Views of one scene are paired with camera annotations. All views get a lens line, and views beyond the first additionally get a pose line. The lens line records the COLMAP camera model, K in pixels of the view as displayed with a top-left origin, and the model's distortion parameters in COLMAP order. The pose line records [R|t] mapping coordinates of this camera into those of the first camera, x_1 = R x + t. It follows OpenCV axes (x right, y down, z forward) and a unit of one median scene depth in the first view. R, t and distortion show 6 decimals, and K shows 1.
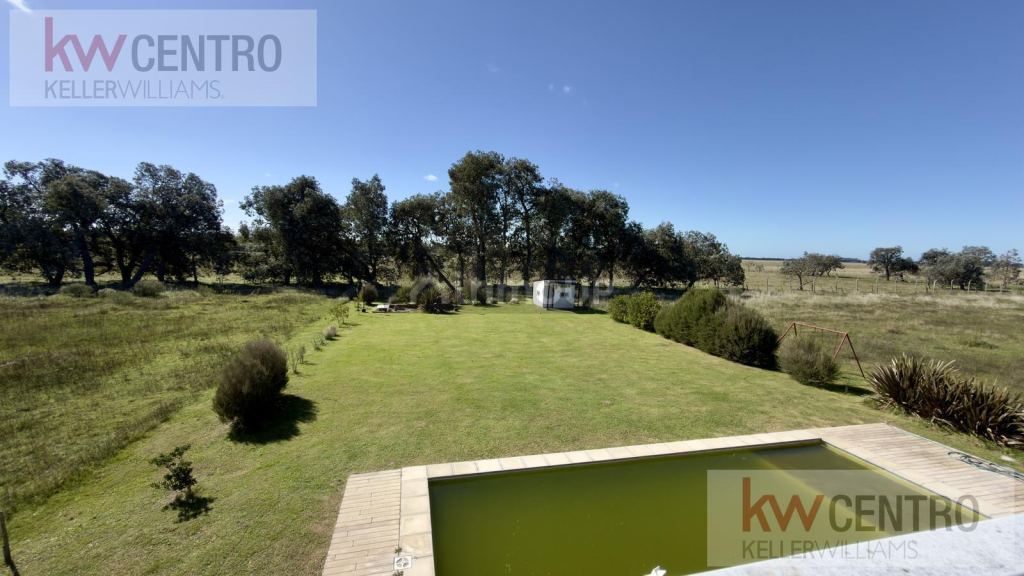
lens RADIAL K [[405.8, 0, 511.4], [0, 405.8, 287.6], [0, 0, 1]] dist [-0.001459, -0.000051]
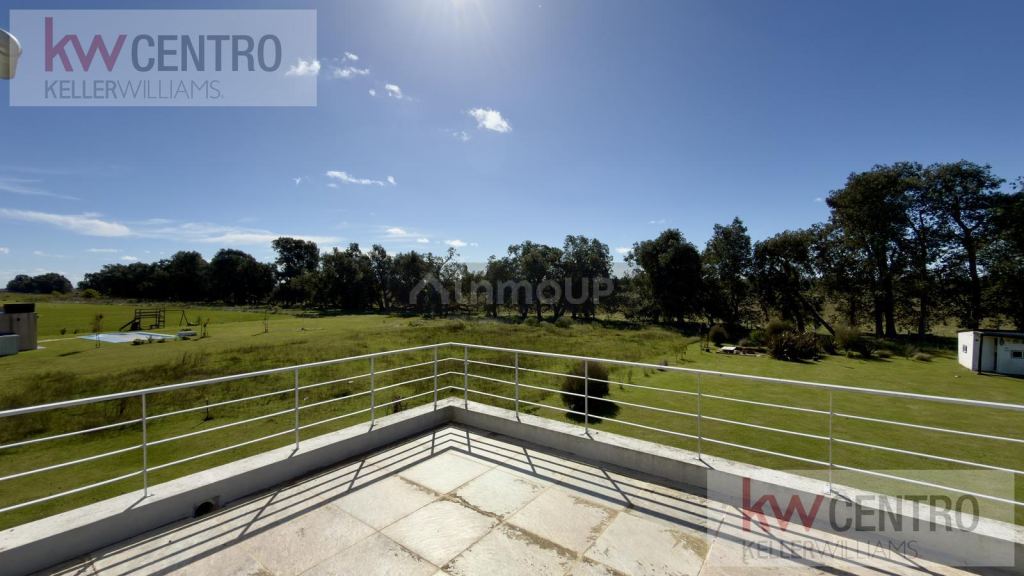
lens RADIAL K [[405.8, 0, 511.4], [0, 405.8, 289.4], [0, 0, 1]] dist [-0.001459, -0.000051]
pose [[0.623400, -0.026168, -0.781465, 0.093553], [-0.047312, 0.996346, -0.071106, -0.001357], [0.780470, 0.081300, 0.619884, -0.046267]]
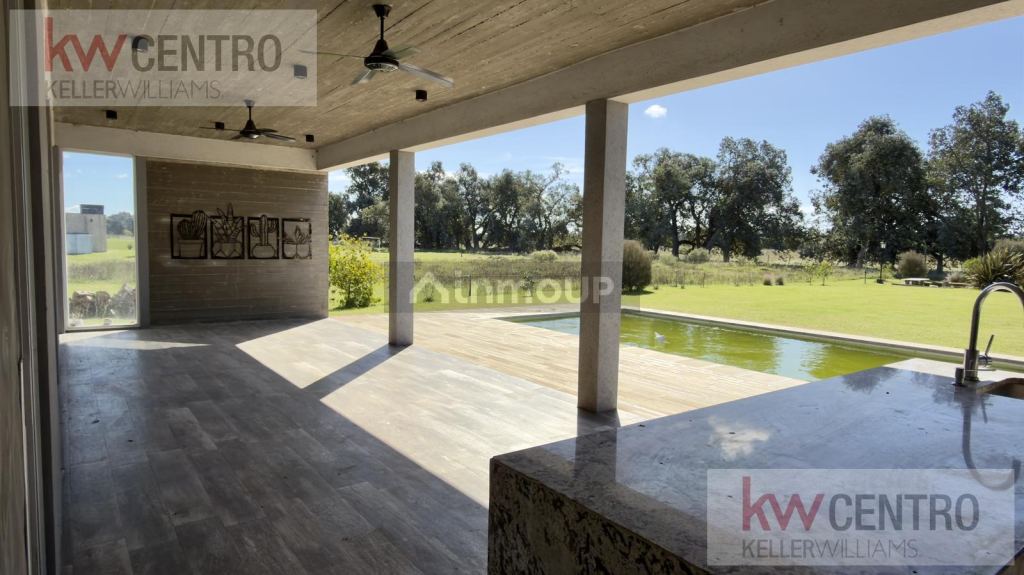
lens RADIAL K [[603.4, 0, 508.8], [0, 603.4, 285.6], [0, 0, 1]] dist [-0.005628, 0.002696]
pose [[0.382241, 0.046683, -0.922883, 0.230194], [-0.092972, 0.995598, 0.011854, 0.070121], [0.919374, 0.081271, 0.384898, -0.007367]]
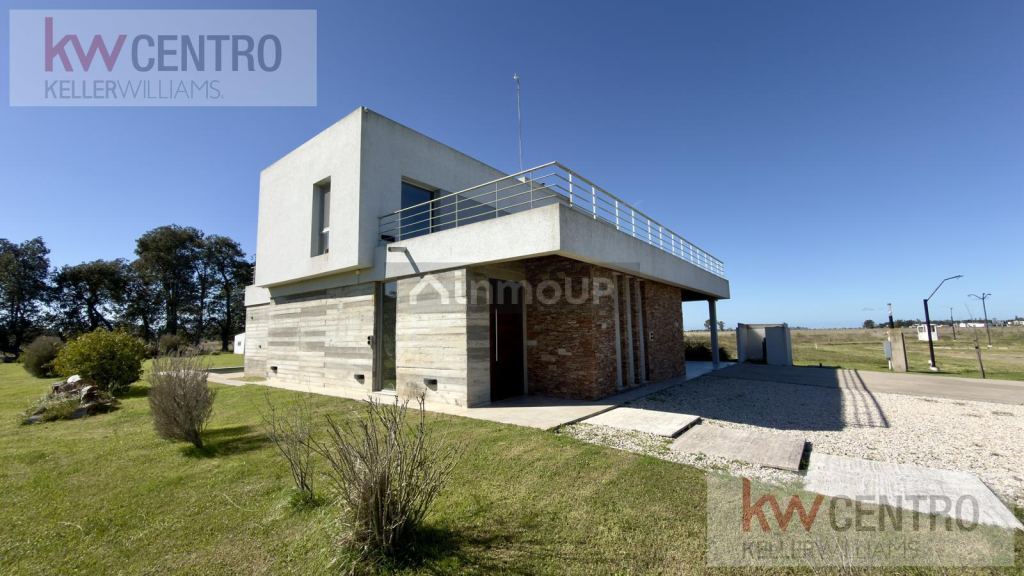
lens RADIAL K [[412.3, 0, 513.3], [0, 412.3, 287.2], [0, 0, 1]] dist [-0.001895, -0.000392]
pose [[0.790916, 0.027865, 0.611291, -0.034326], [0.091588, 0.982320, -0.163279, 0.092967], [-0.605032, 0.185126, 0.774380, -0.383014]]
